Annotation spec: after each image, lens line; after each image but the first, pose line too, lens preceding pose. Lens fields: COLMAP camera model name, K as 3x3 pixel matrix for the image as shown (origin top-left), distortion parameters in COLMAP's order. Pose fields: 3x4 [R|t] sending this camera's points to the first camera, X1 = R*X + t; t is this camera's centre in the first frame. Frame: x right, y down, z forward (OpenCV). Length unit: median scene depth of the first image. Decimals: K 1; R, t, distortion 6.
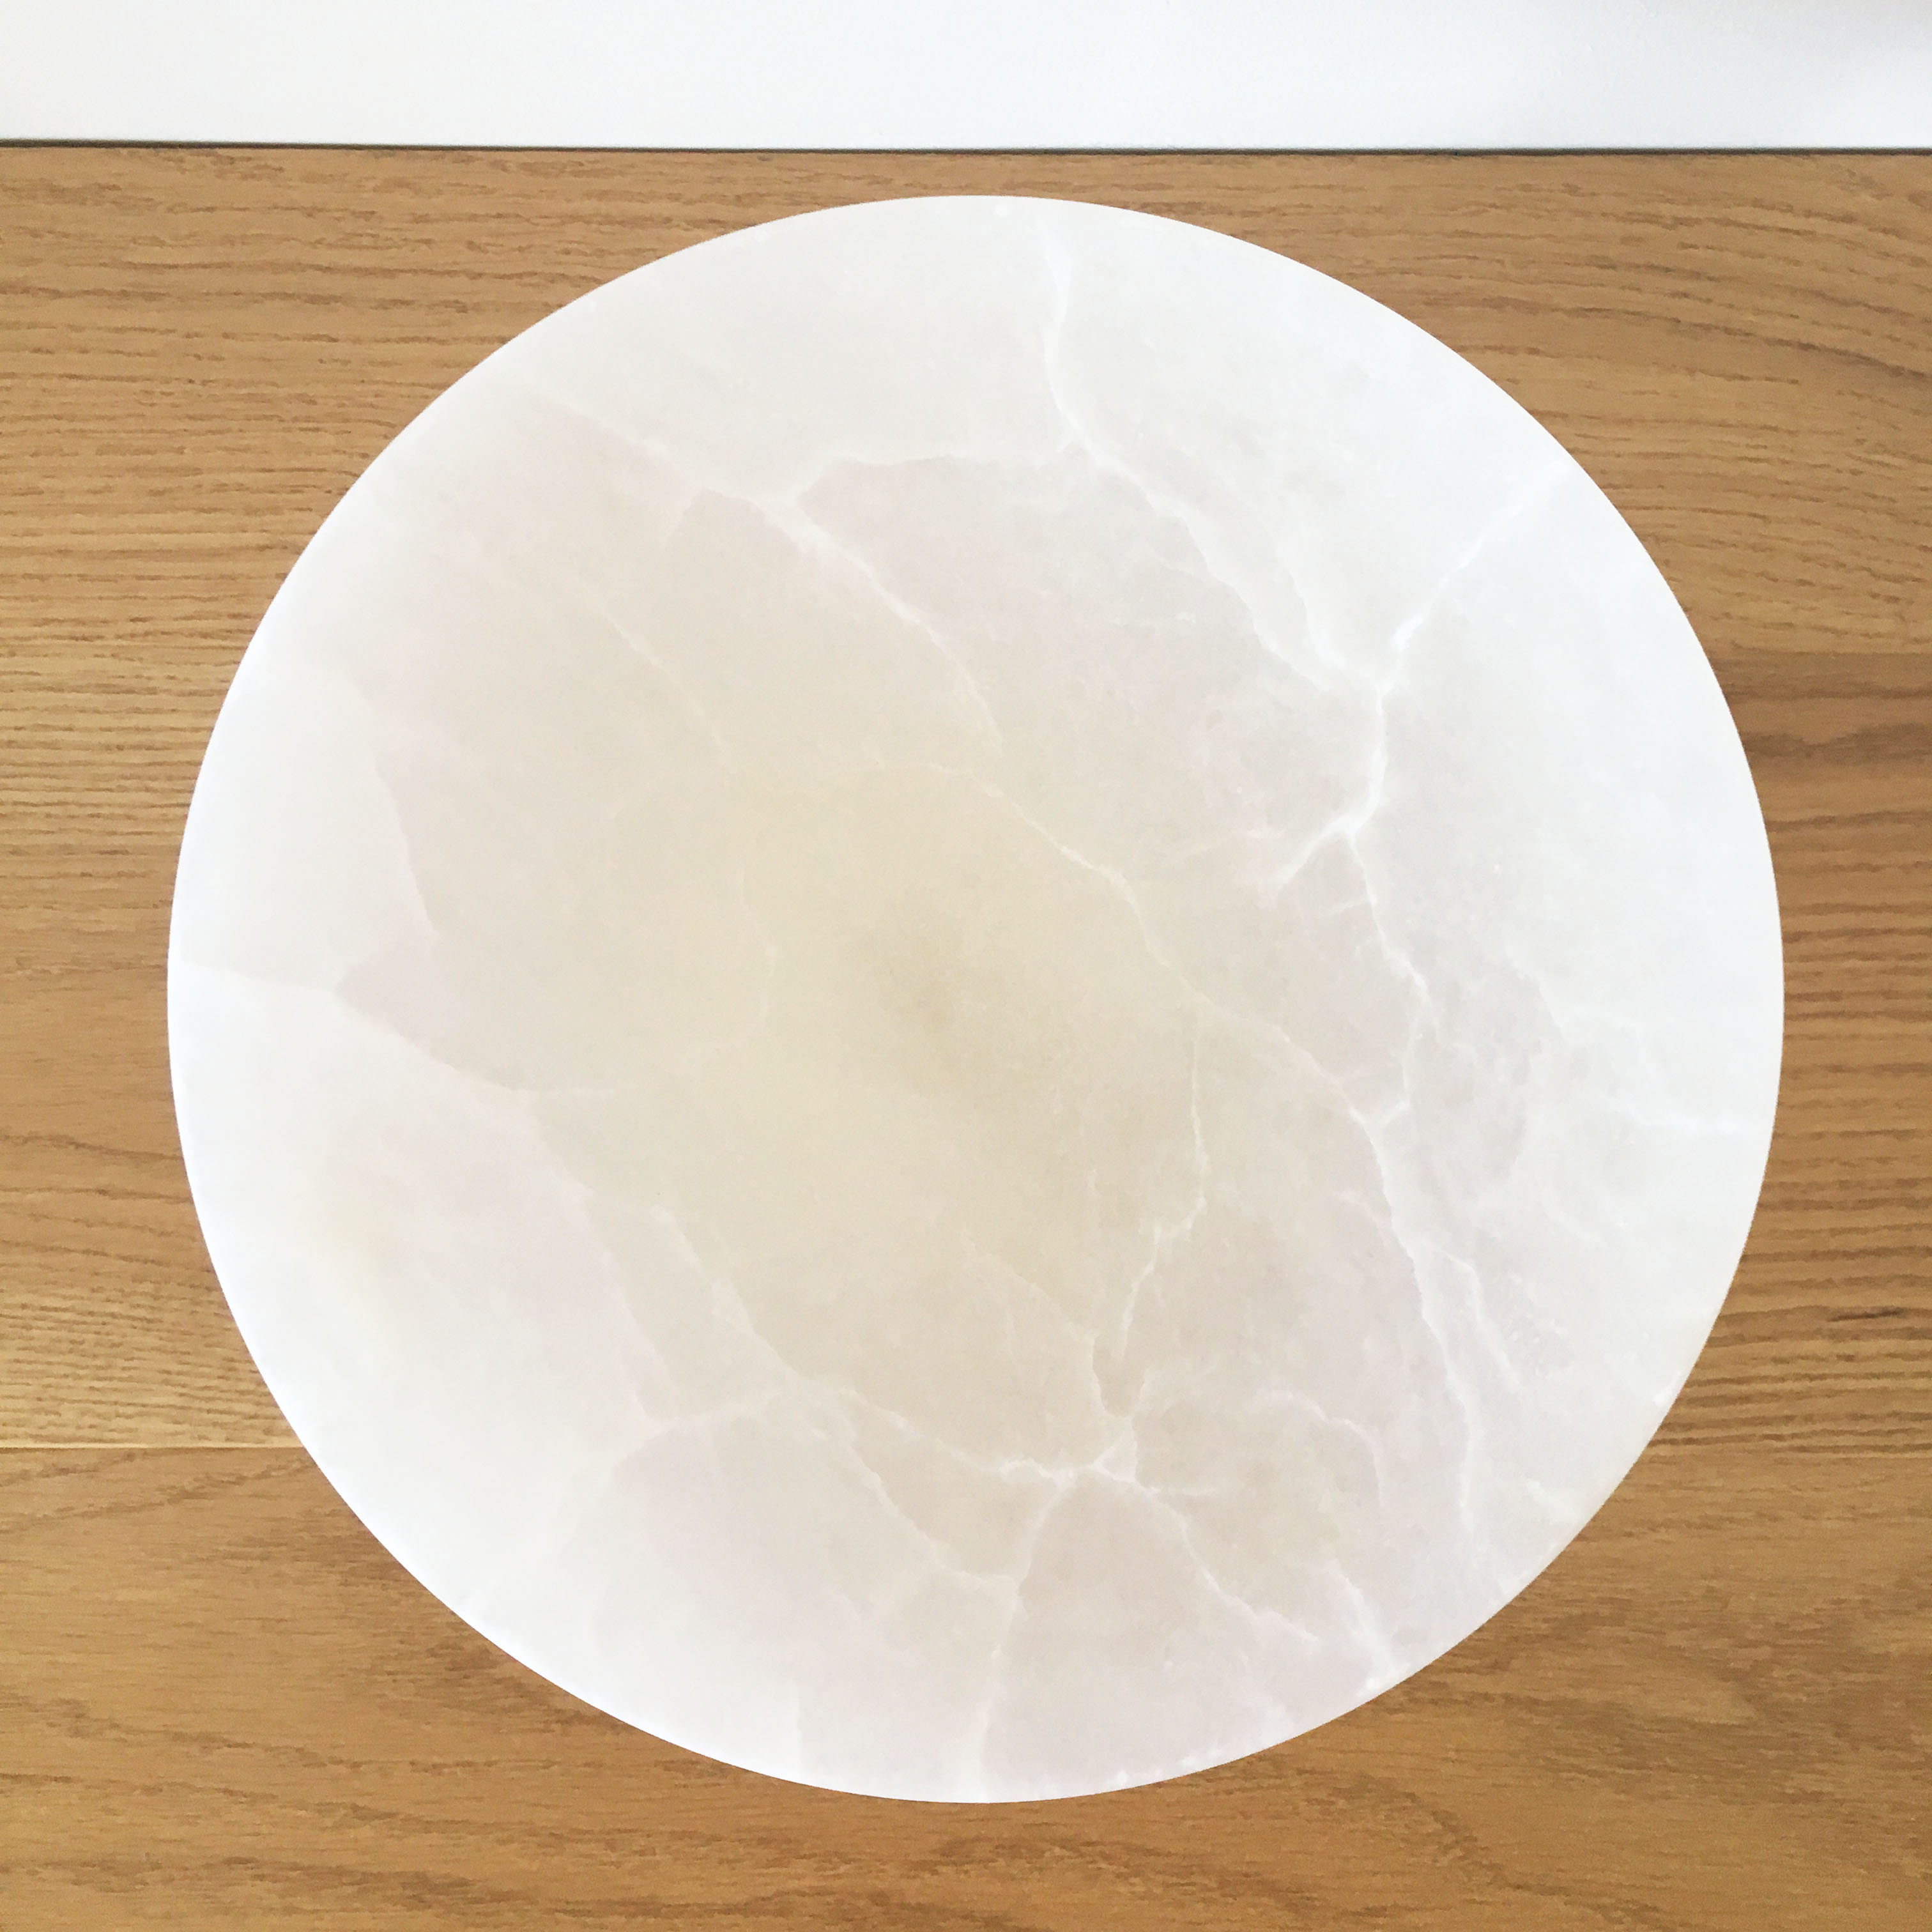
lens RADIAL K [[2221.6, 0, 961.9], [0, 2221.6, 950.1], [0, 0, 1]] dist [0.018304, 0.000000]
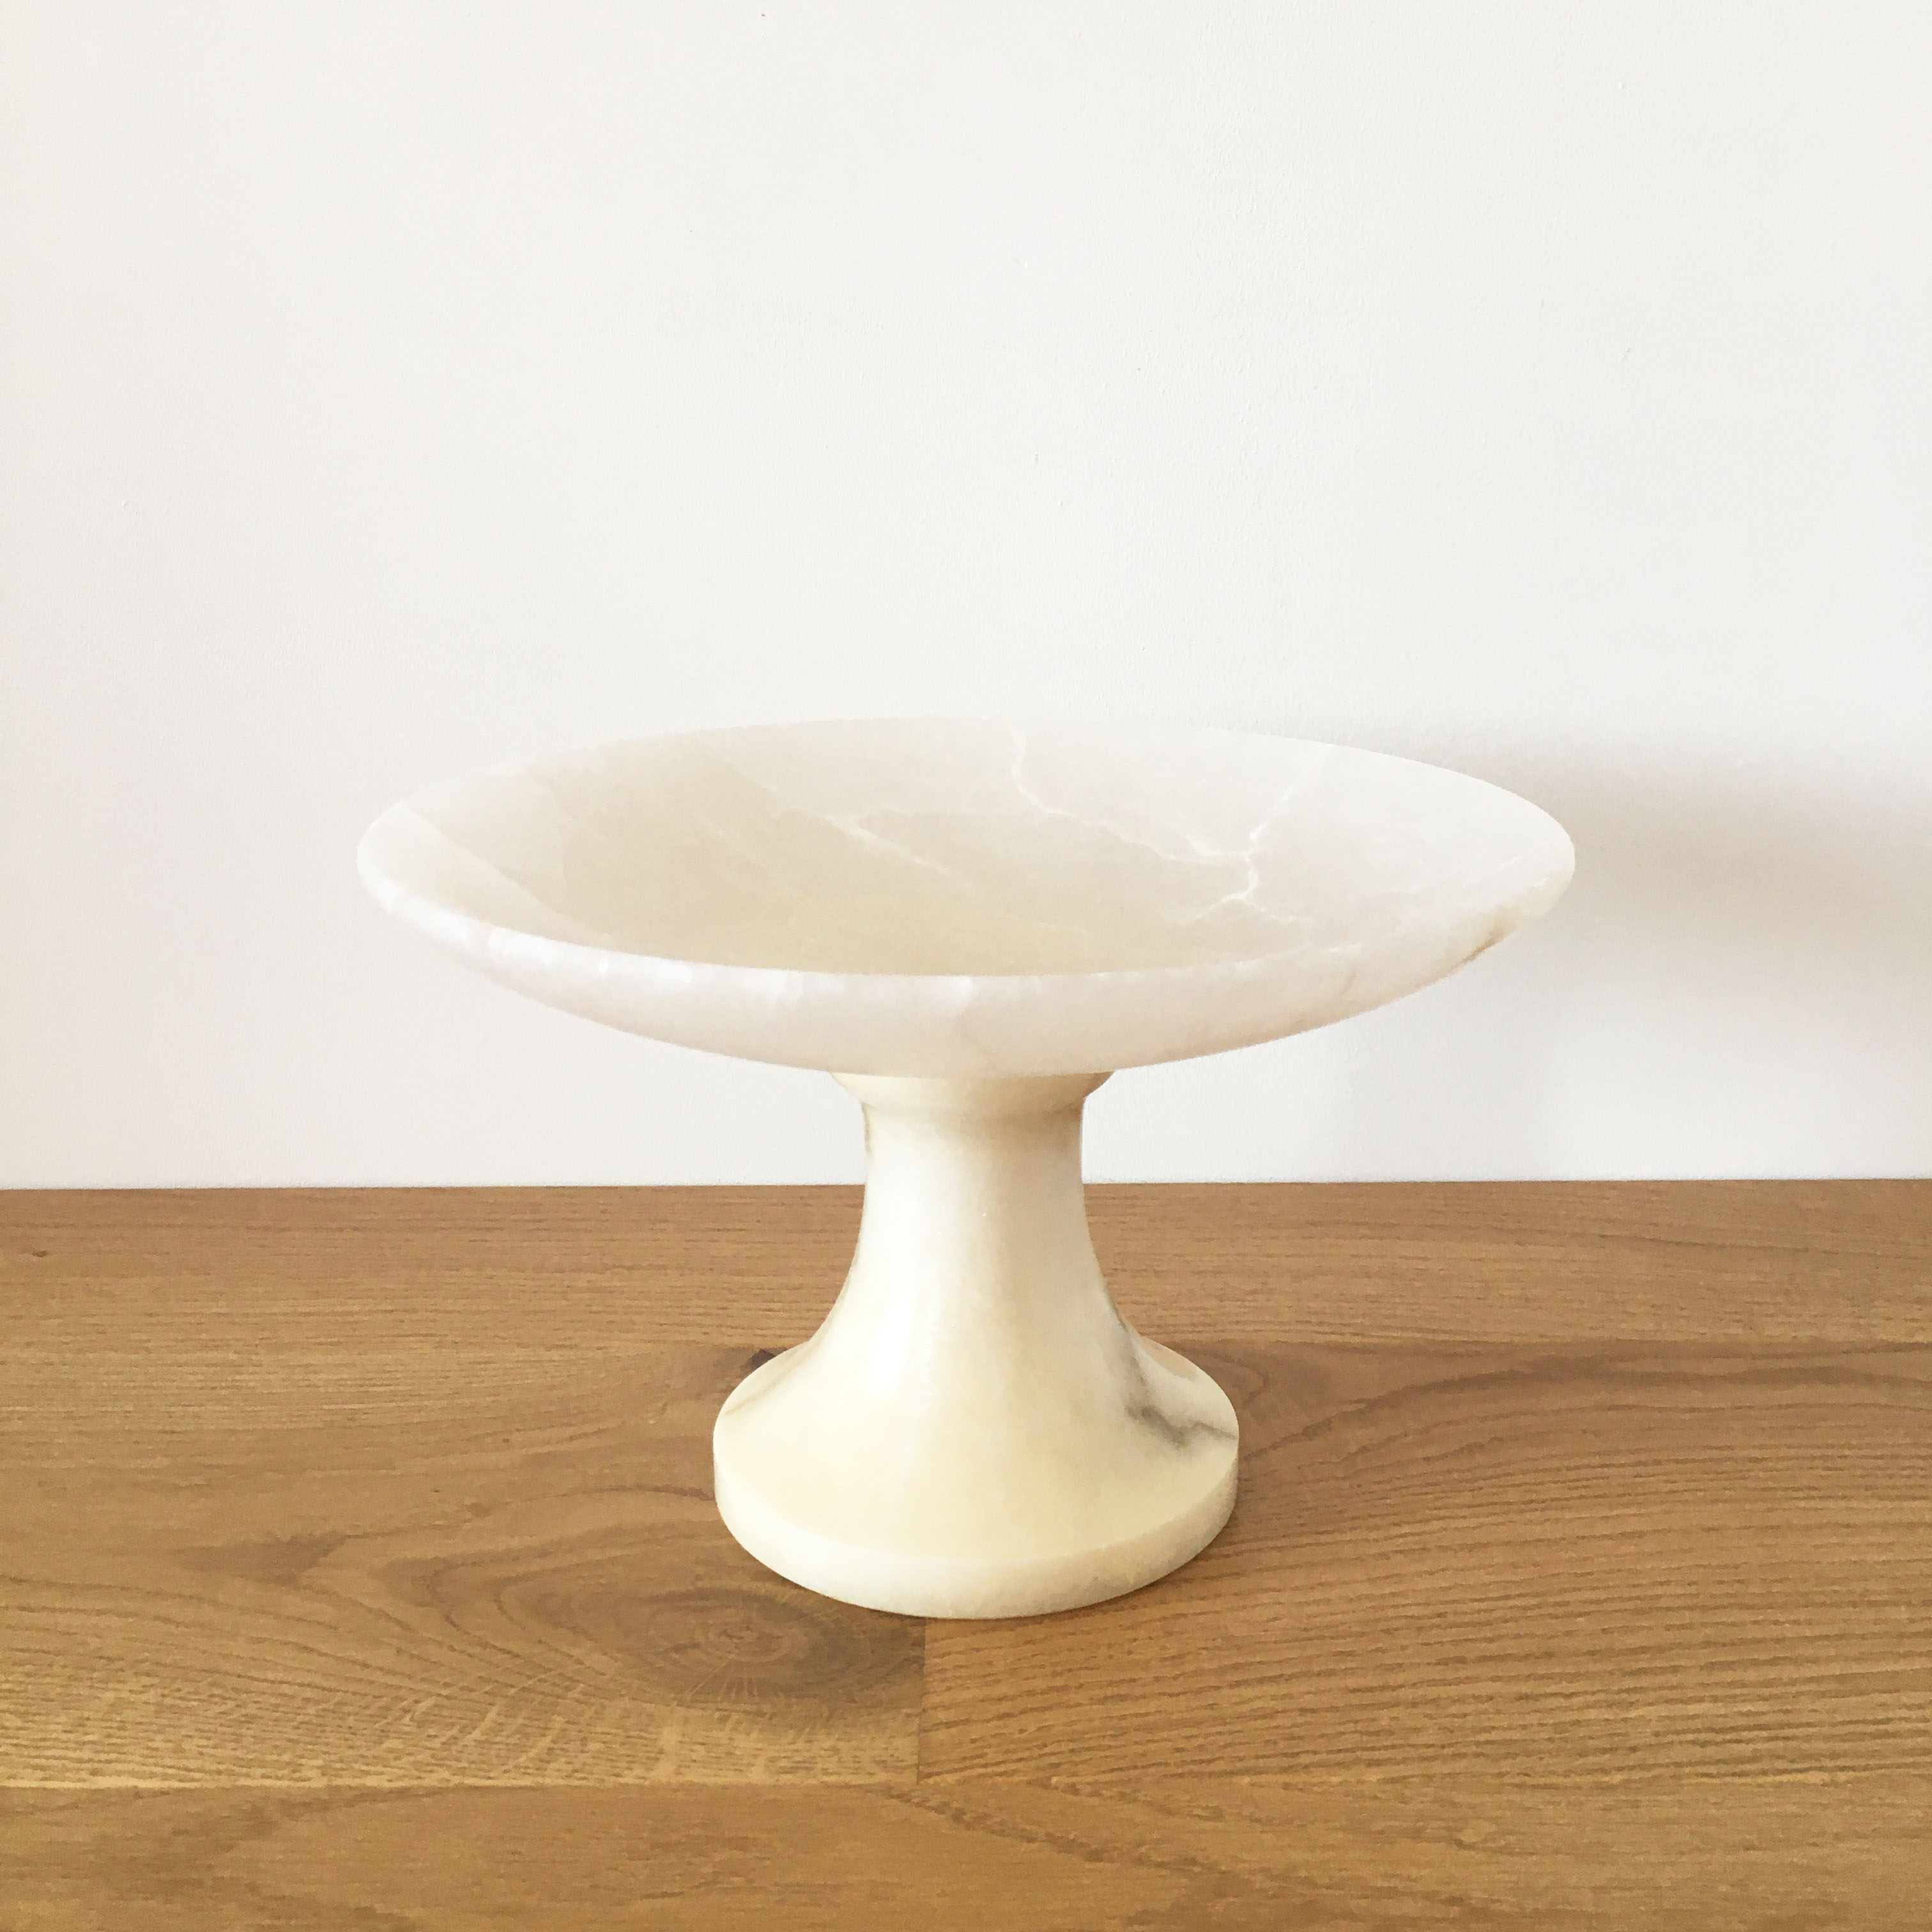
lens RADIAL K [[2221.6, 0, 966.3], [0, 2221.6, 956.8], [0, 0, 1]] dist [0.018304, 0.000000]
pose [[0.999946, 0.004328, -0.009485, 0.018443], [-0.010222, 0.227906, -0.973630, 1.286796], [-0.002052, 0.973674, 0.227937, 0.714716]]
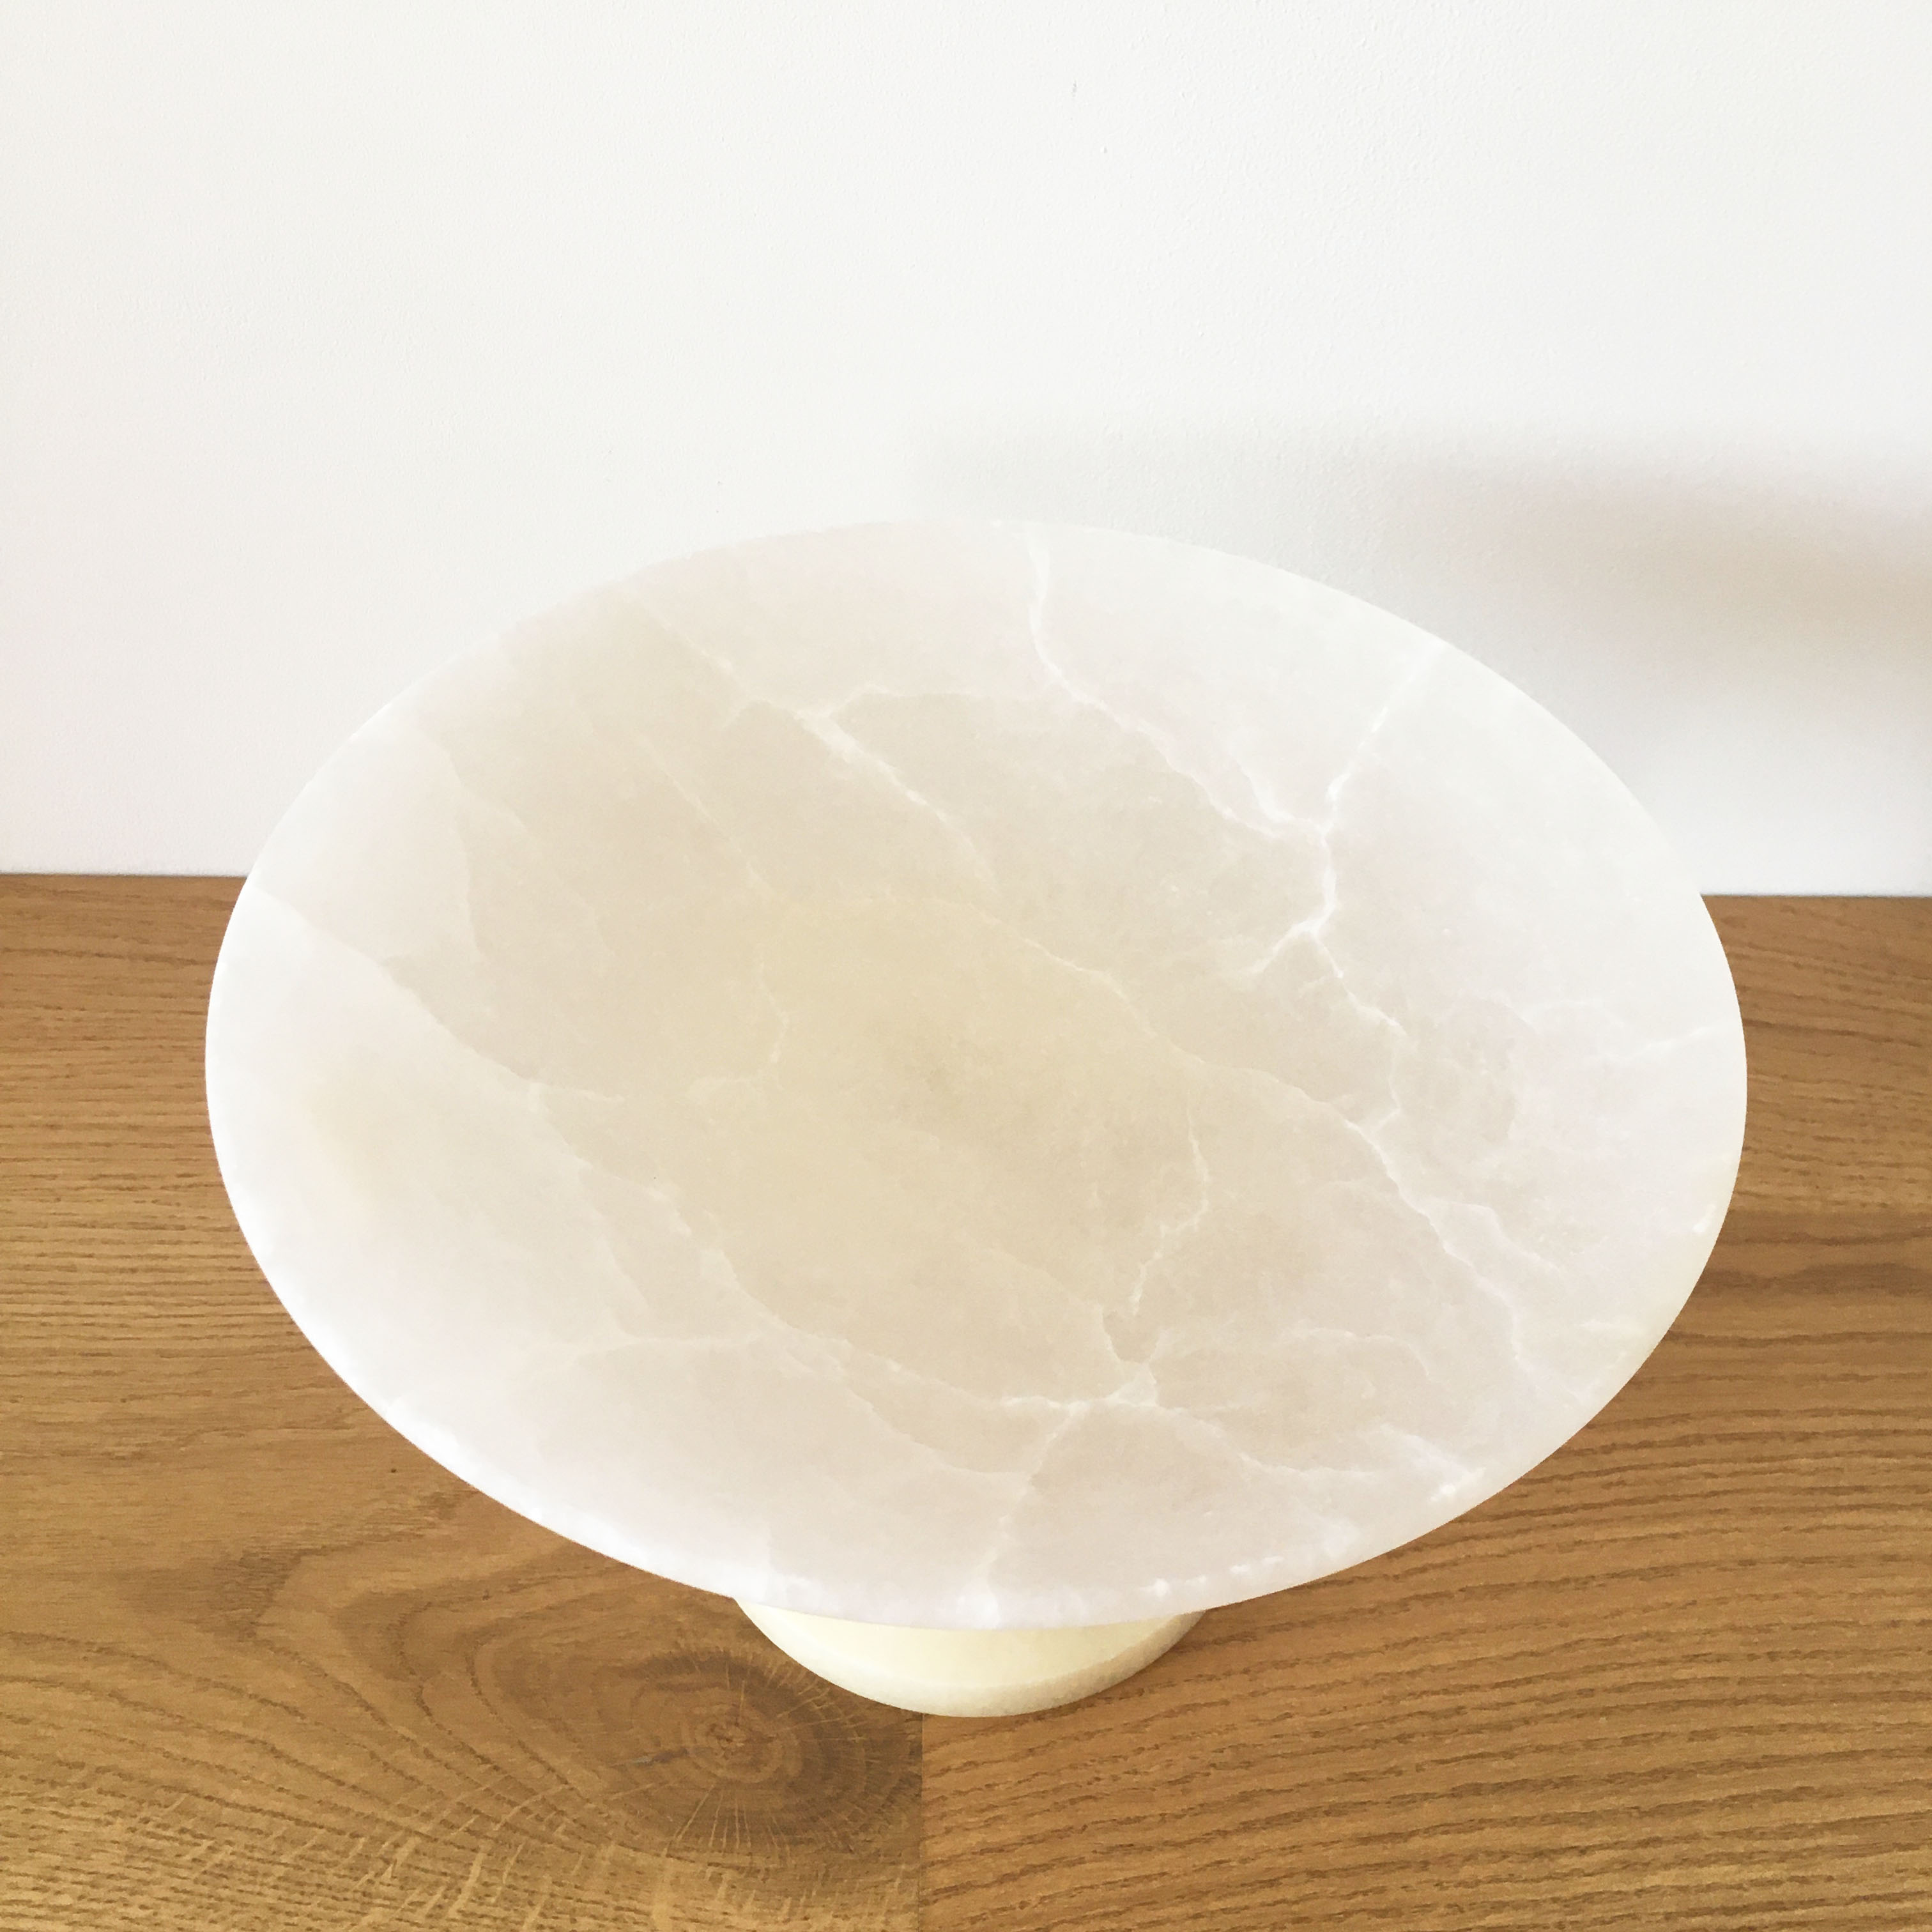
lens RADIAL K [[2221.6, 0, 967.3], [0, 2221.6, 959.5], [0, 0, 1]] dist [0.018304, 0.000000]
pose [[0.999742, 0.017134, 0.014904, -0.014796], [-0.000360, 0.668167, -0.744011, 0.779951], [-0.022706, 0.743814, 0.668001, 0.265494]]
